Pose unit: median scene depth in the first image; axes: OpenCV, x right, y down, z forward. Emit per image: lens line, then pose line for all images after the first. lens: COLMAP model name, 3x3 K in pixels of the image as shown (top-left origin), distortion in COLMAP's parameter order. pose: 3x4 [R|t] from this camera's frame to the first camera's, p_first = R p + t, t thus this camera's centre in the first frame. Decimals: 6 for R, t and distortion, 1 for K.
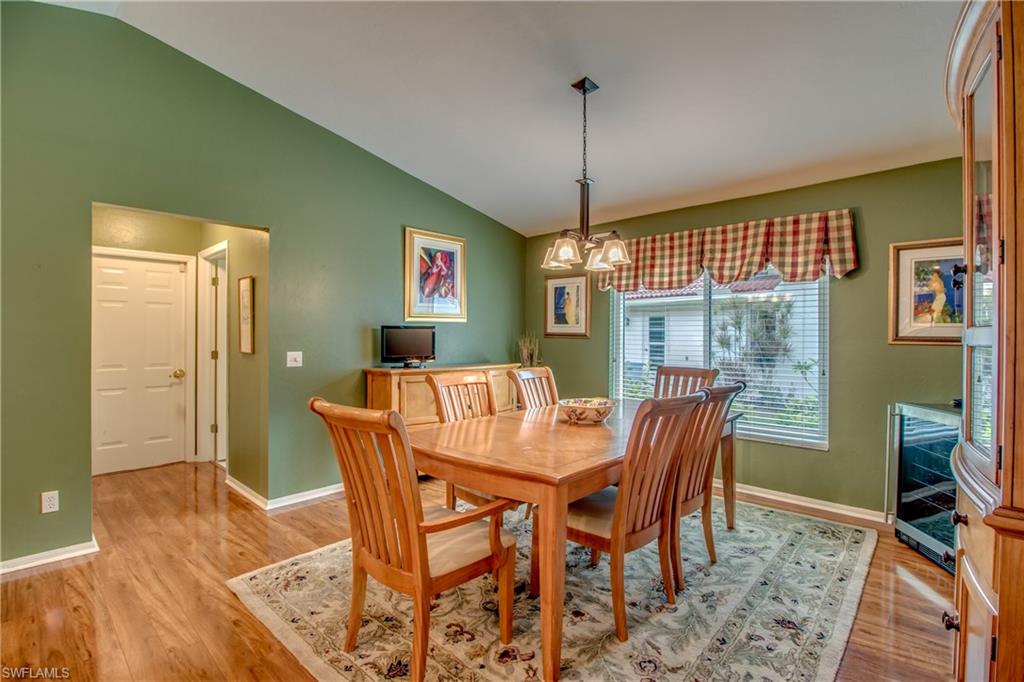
lens RADIAL K [[476.2, 0, 512.7], [0, 476.2, 335.7], [0, 0, 1]] dist [0.003904, -0.018277]
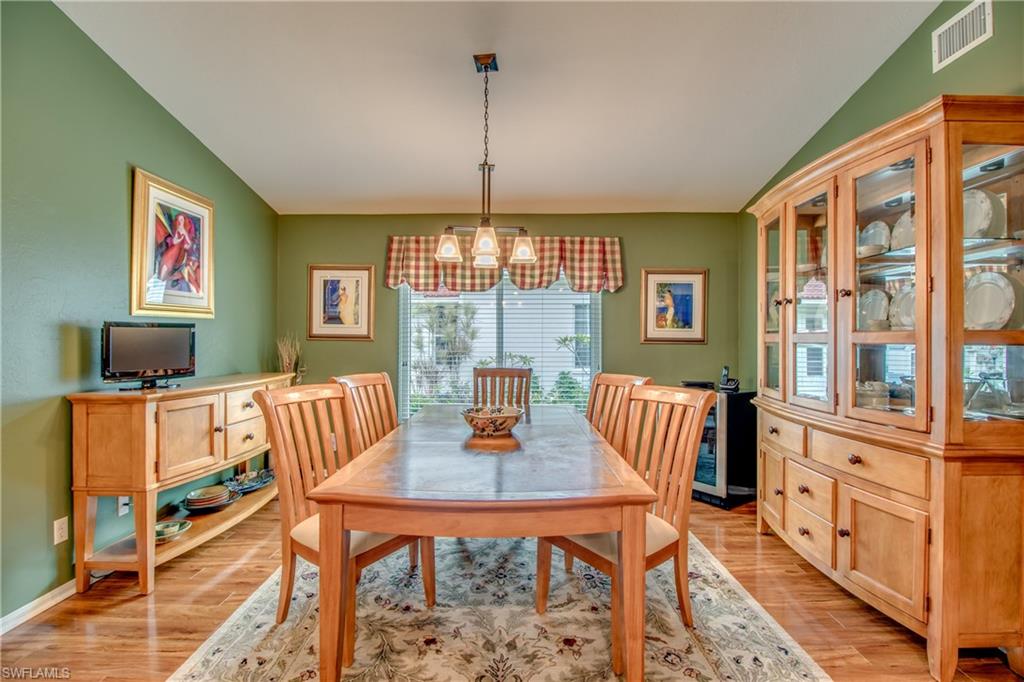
lens RADIAL K [[468.6, 0, 513.6], [0, 468.6, 337.1], [0, 0, 1]] dist [0.001333, -0.017045]
pose [[0.737552, -0.000398, 0.675290, -0.291179], [0.001812, 0.999997, -0.001389, 0.000590], [-0.675287, 0.002248, 0.737551, 0.218756]]
